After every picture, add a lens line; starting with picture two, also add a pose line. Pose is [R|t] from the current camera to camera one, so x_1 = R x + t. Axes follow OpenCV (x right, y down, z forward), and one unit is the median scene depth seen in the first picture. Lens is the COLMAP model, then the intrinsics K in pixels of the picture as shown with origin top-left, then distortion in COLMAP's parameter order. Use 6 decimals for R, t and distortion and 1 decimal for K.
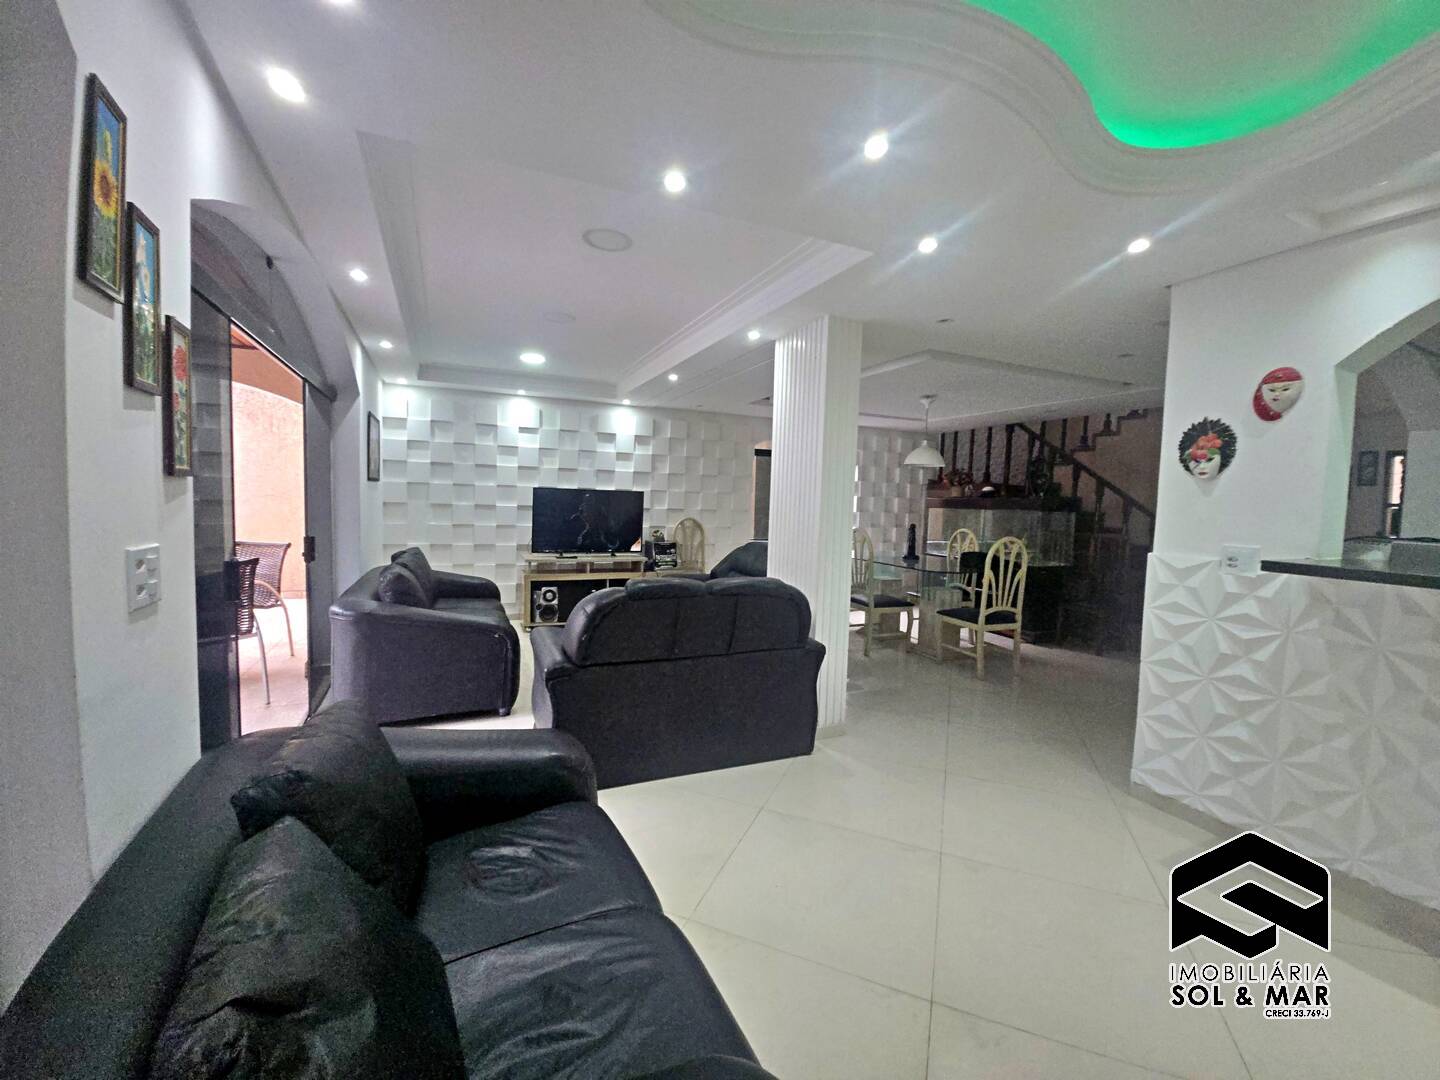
lens RADIAL K [[571.9, 0, 719.1], [0, 571.9, 531.3], [0, 0, 1]] dist [-0.013243, -0.004041]
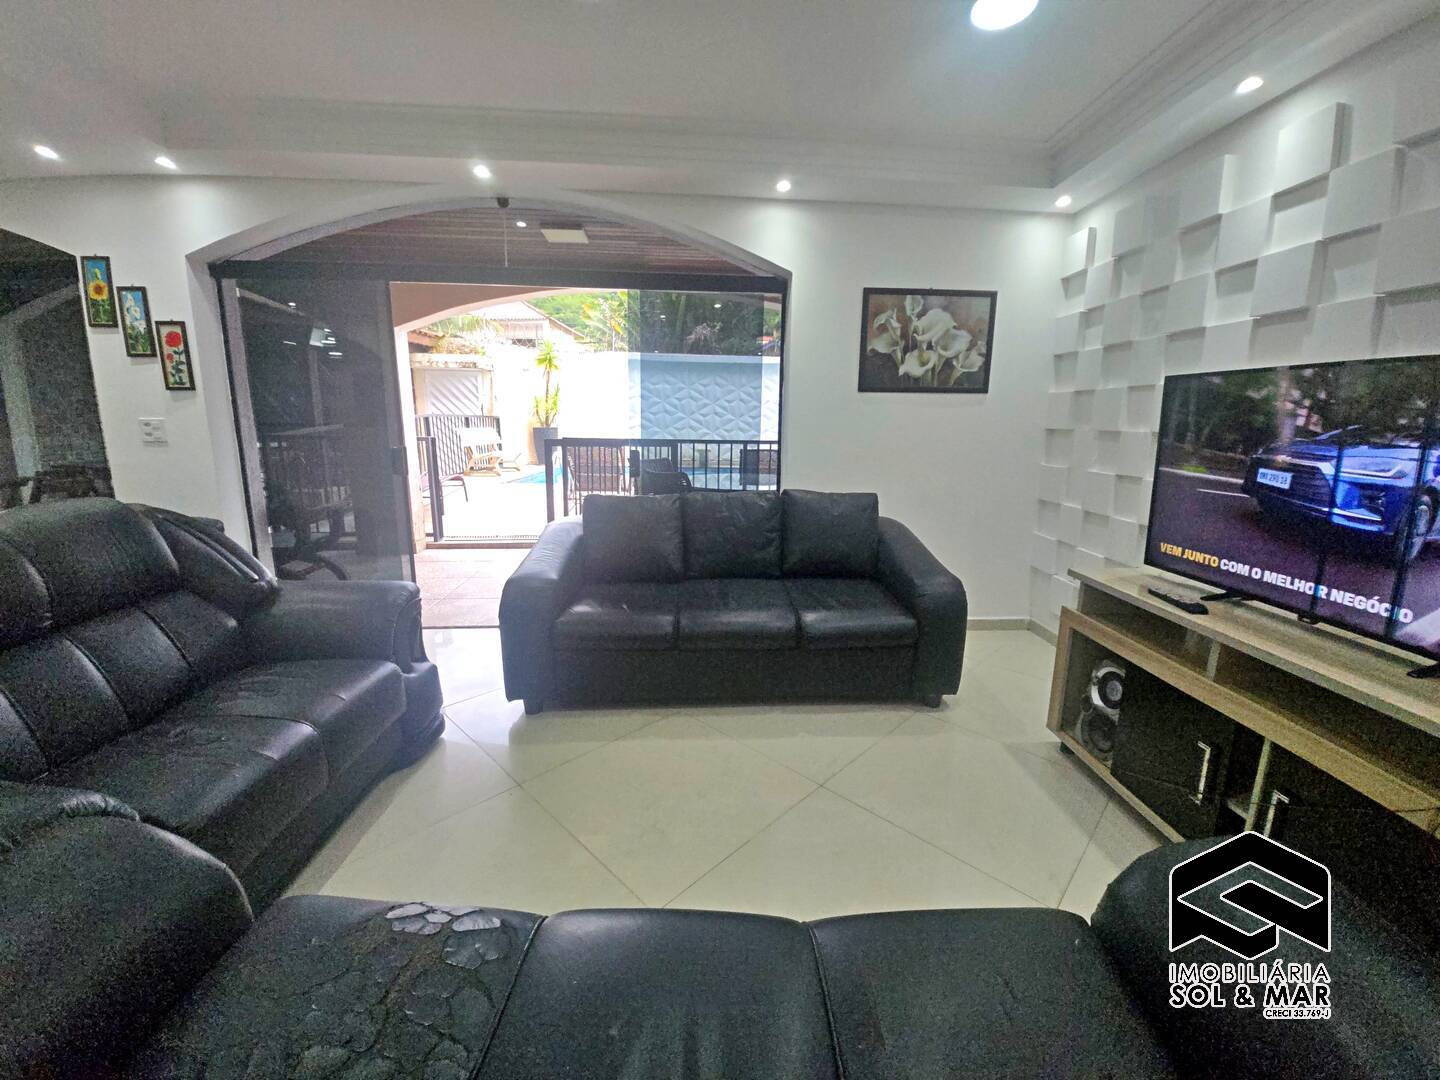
lens RADIAL K [[571.9, 0, 726.0], [0, 571.9, 528.5], [0, 0, 1]] dist [-0.013243, -0.004041]
pose [[-0.370999, 0.140788, -0.917899, 0.103475], [-0.080405, 0.979859, 0.182790, -0.034938], [0.925146, 0.141619, -0.352206, 1.018040]]
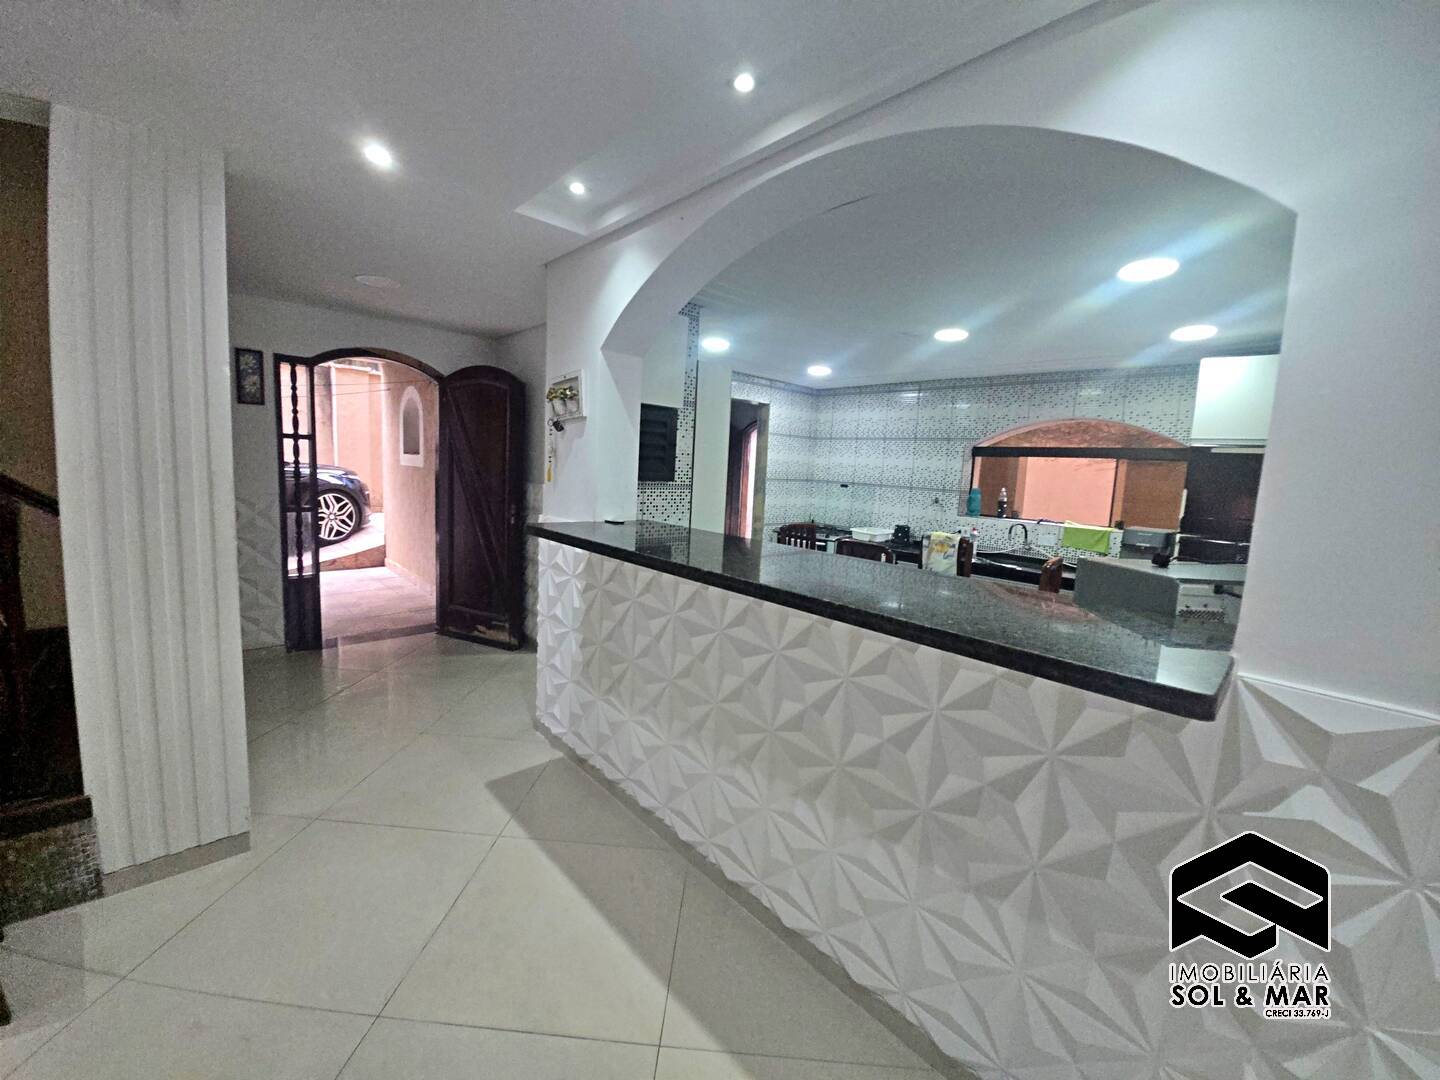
lens RADIAL K [[571.9, 0, 724.1], [0, 571.9, 539.2], [0, 0, 1]] dist [-0.013243, -0.004041]
pose [[-0.342910, -0.170185, 0.923824, 0.394473], [-0.010276, 0.984073, 0.177469, -0.056757], [-0.939312, 0.051363, -0.339197, 0.811021]]
